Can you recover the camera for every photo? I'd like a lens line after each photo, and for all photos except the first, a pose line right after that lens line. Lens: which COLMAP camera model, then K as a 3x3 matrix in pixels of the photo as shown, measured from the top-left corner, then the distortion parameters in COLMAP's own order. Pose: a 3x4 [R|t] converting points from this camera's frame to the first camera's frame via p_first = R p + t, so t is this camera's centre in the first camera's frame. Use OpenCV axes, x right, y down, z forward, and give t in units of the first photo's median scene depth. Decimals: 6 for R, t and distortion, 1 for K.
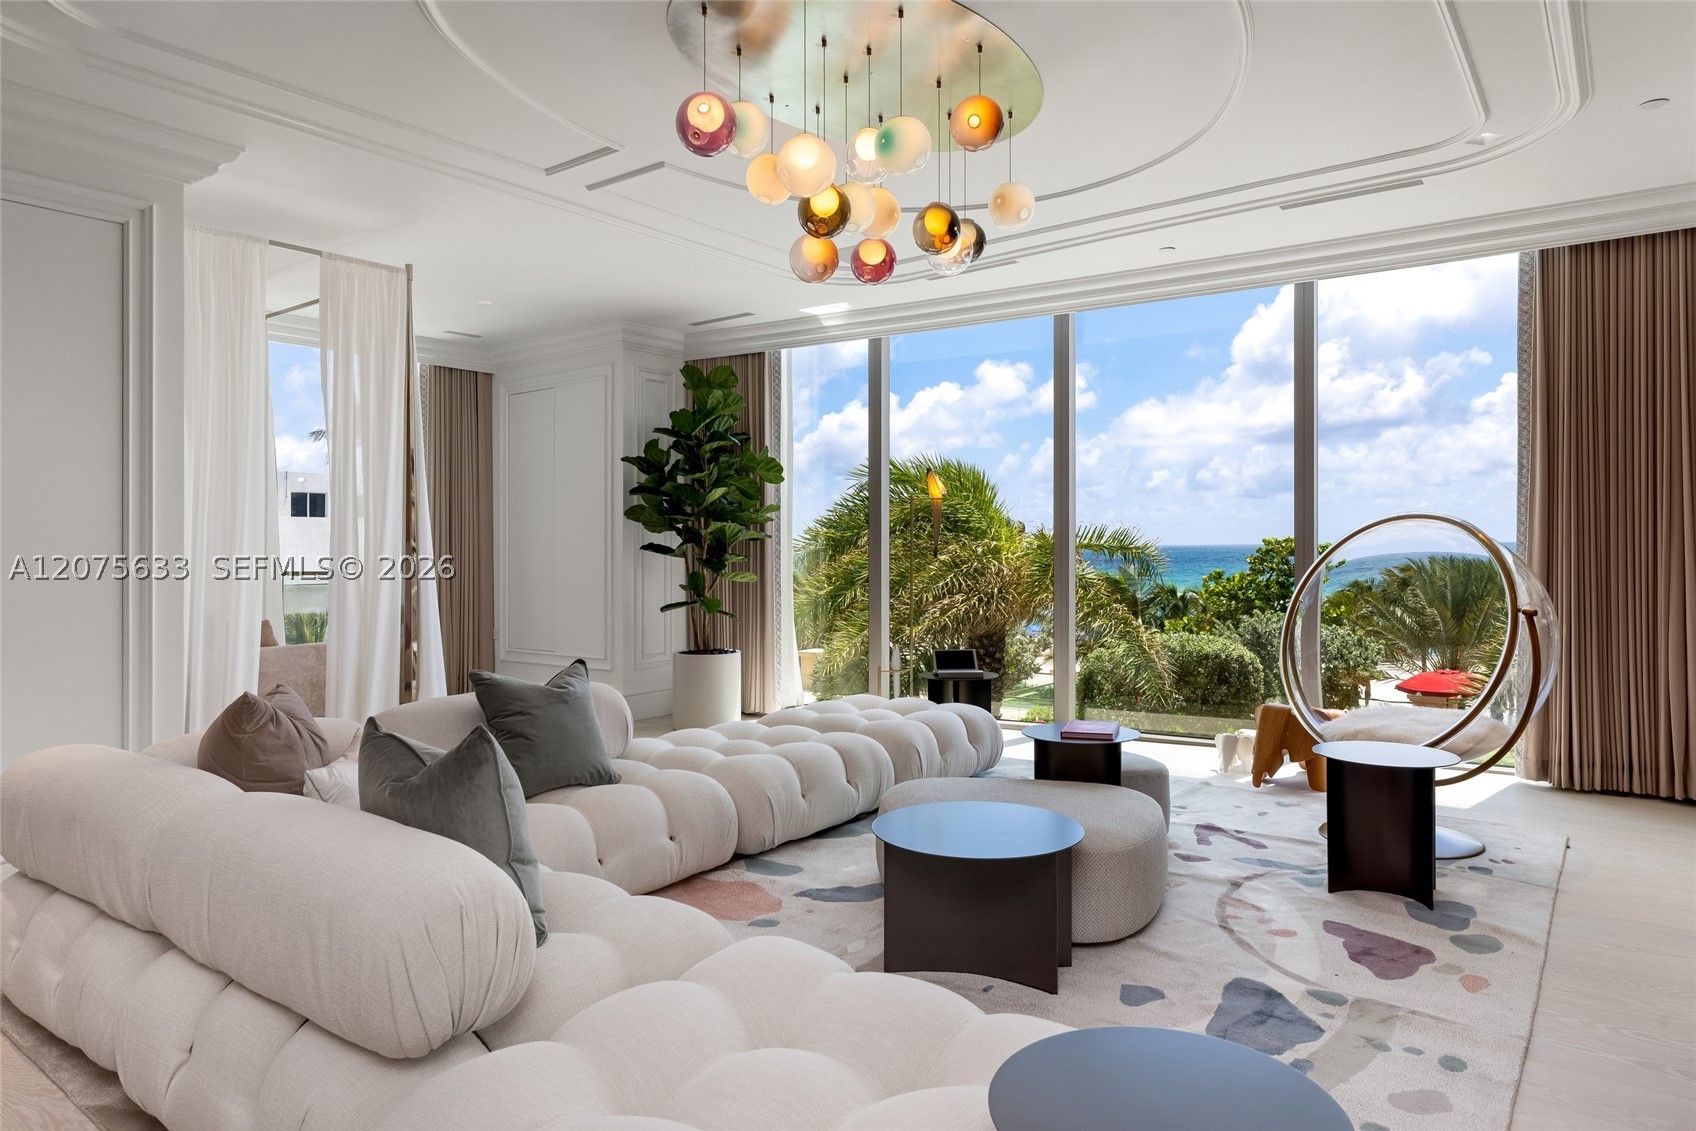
lens RADIAL K [[1033.8, 0, 849.3], [0, 1033.8, 554.0], [0, 0, 1]] dist [-0.001034, -0.001036]
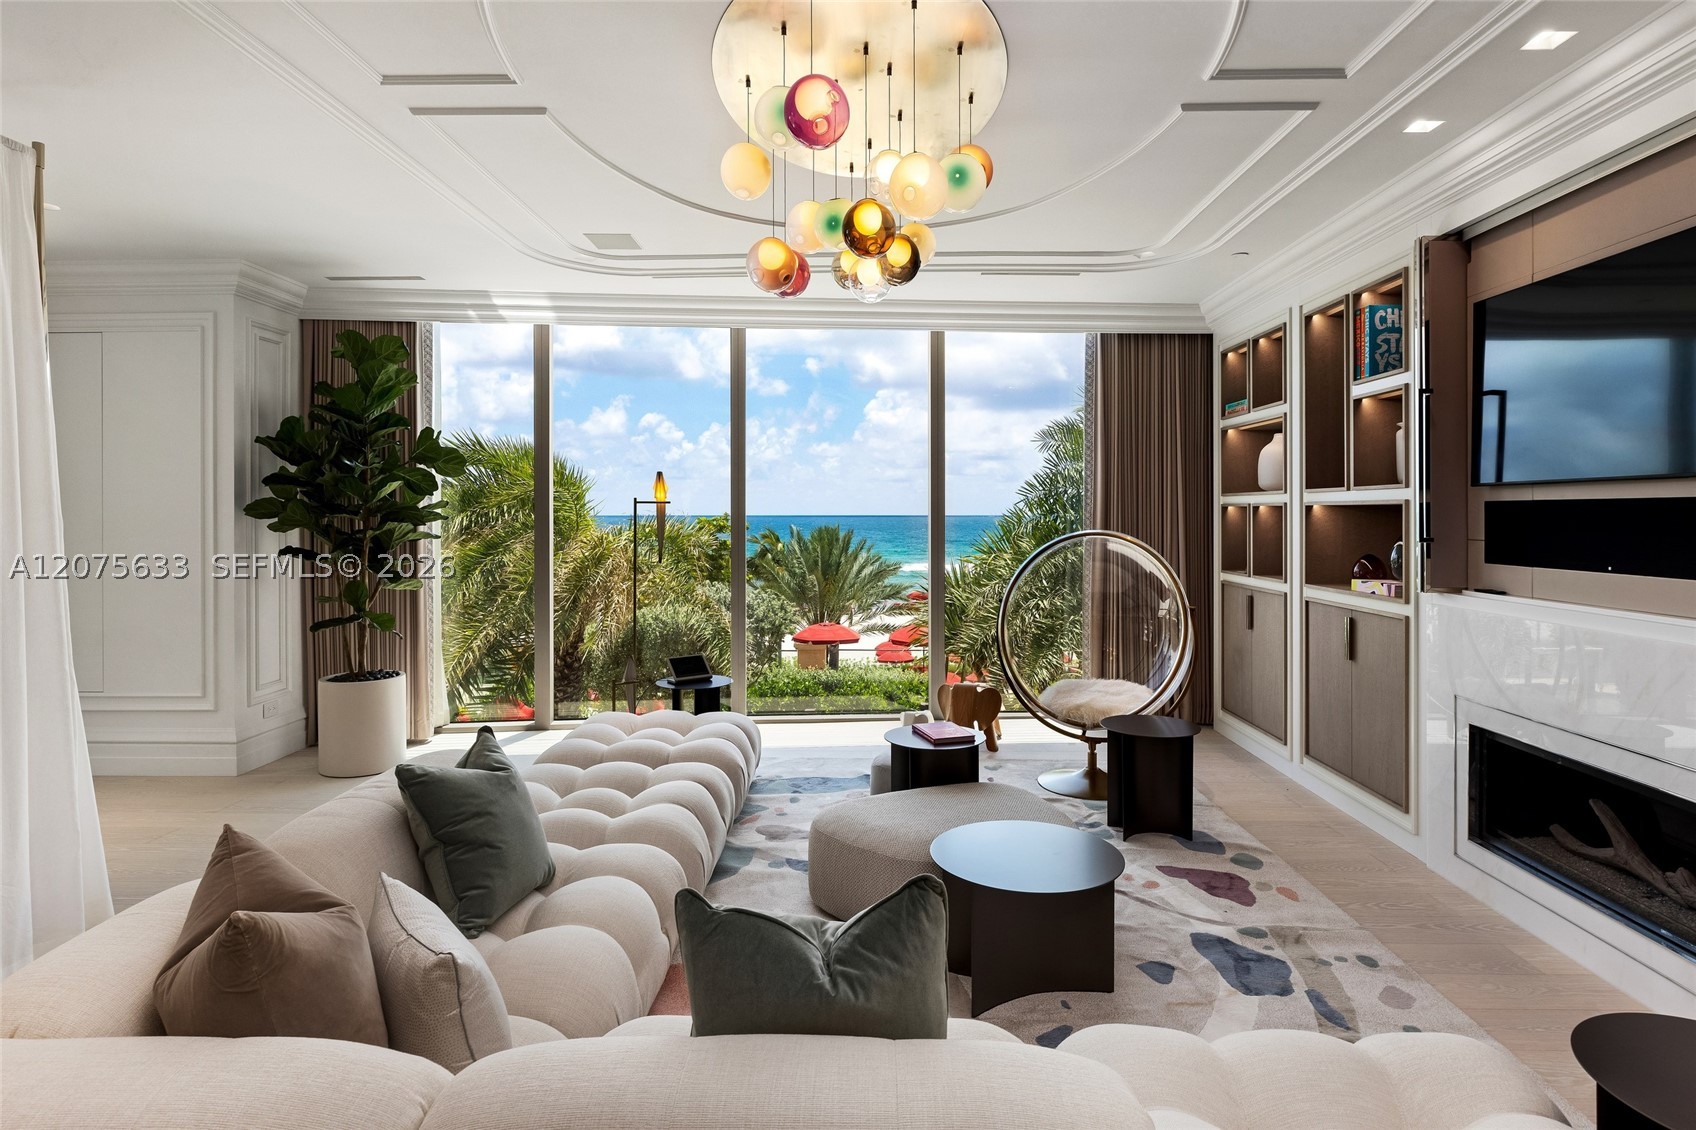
lens RADIAL K [[938.0, 0, 865.5], [0, 938.0, 528.6], [0, 0, 1]] dist [-0.006441, -0.000828]
pose [[0.802411, 0.004875, 0.596752, -0.506370], [-0.008385, 0.999960, 0.003106, -0.058135], [-0.596713, -0.007496, 0.802419, 0.296554]]
